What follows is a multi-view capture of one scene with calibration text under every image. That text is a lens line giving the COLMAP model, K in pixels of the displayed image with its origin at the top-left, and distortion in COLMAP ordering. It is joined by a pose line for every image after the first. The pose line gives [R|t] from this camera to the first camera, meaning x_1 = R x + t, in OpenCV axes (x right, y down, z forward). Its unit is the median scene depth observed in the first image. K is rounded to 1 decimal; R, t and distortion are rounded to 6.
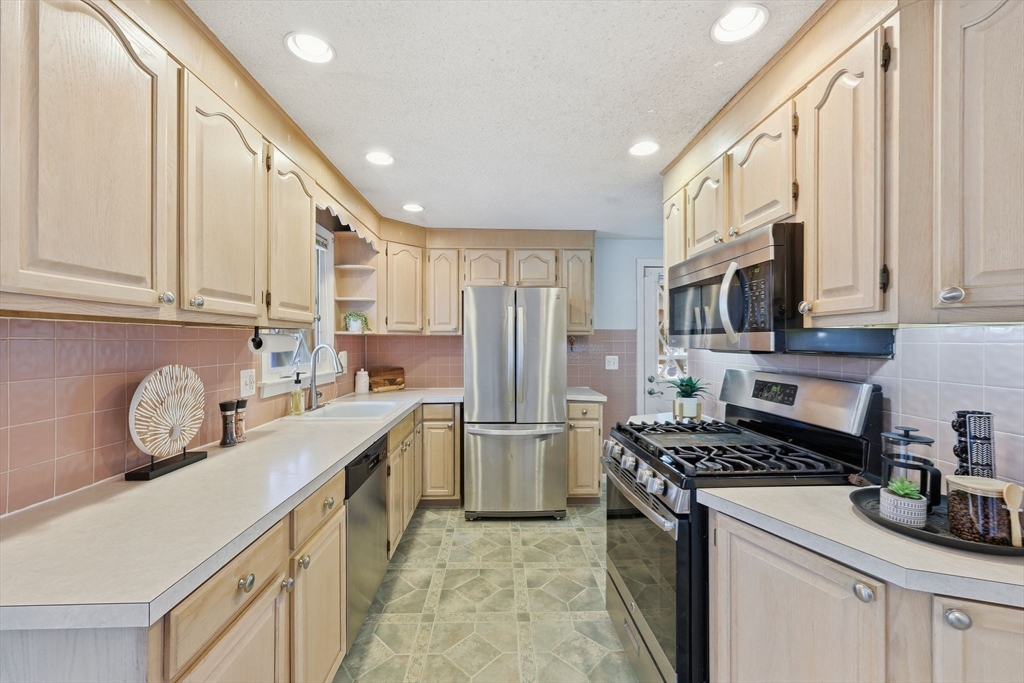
lens RADIAL K [[414.1, 0, 511.0], [0, 414.1, 339.5], [0, 0, 1]] dist [-0.002347, 0.000131]
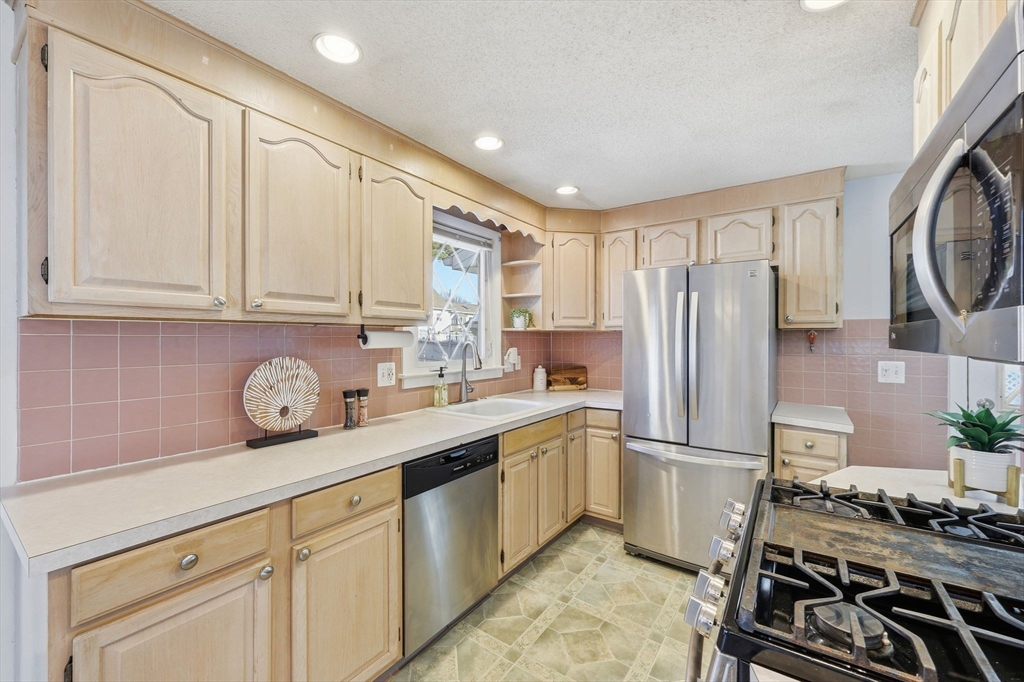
lens RADIAL K [[414.1, 0, 511.0], [0, 414.1, 339.0], [0, 0, 1]] dist [-0.002347, 0.000131]
pose [[0.796494, 0.001524, -0.604644, 0.277169], [0.002443, 0.999981, 0.005740, 0.001857], [0.604641, -0.006049, 0.796475, 0.264928]]
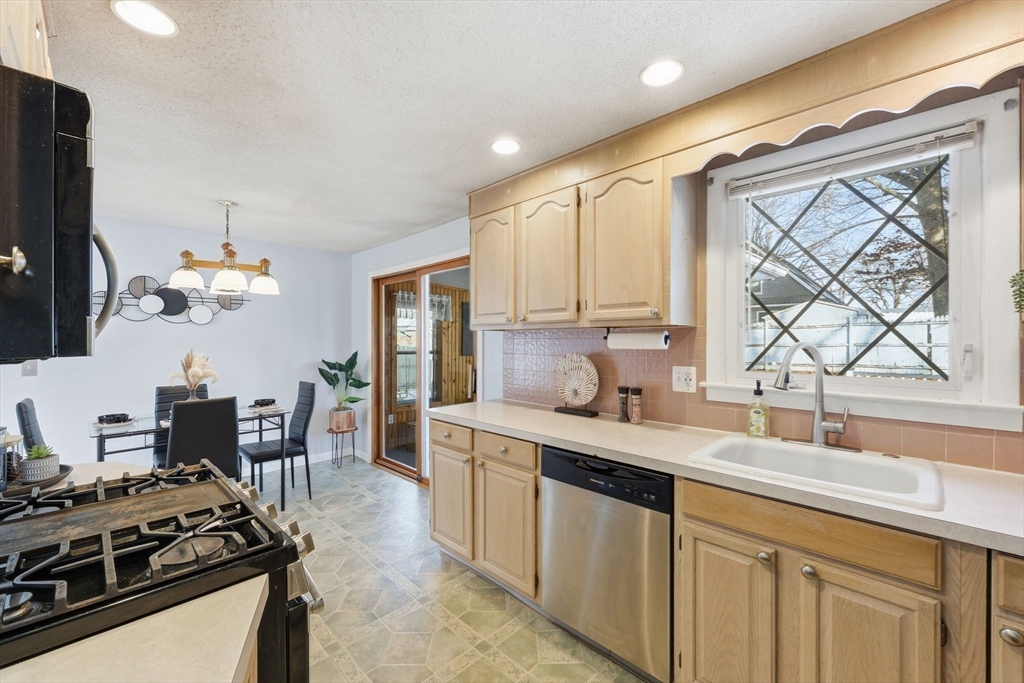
lens RADIAL K [[409.2, 0, 512.0], [0, 409.2, 341.5], [0, 0, 1]] dist [0.000035, -0.004422]
pose [[-0.730981, 0.003899, -0.682386, 0.314300], [0.003939, 0.999991, 0.001494, 0.007069], [0.682386, -0.001596, -0.730990, 1.256956]]
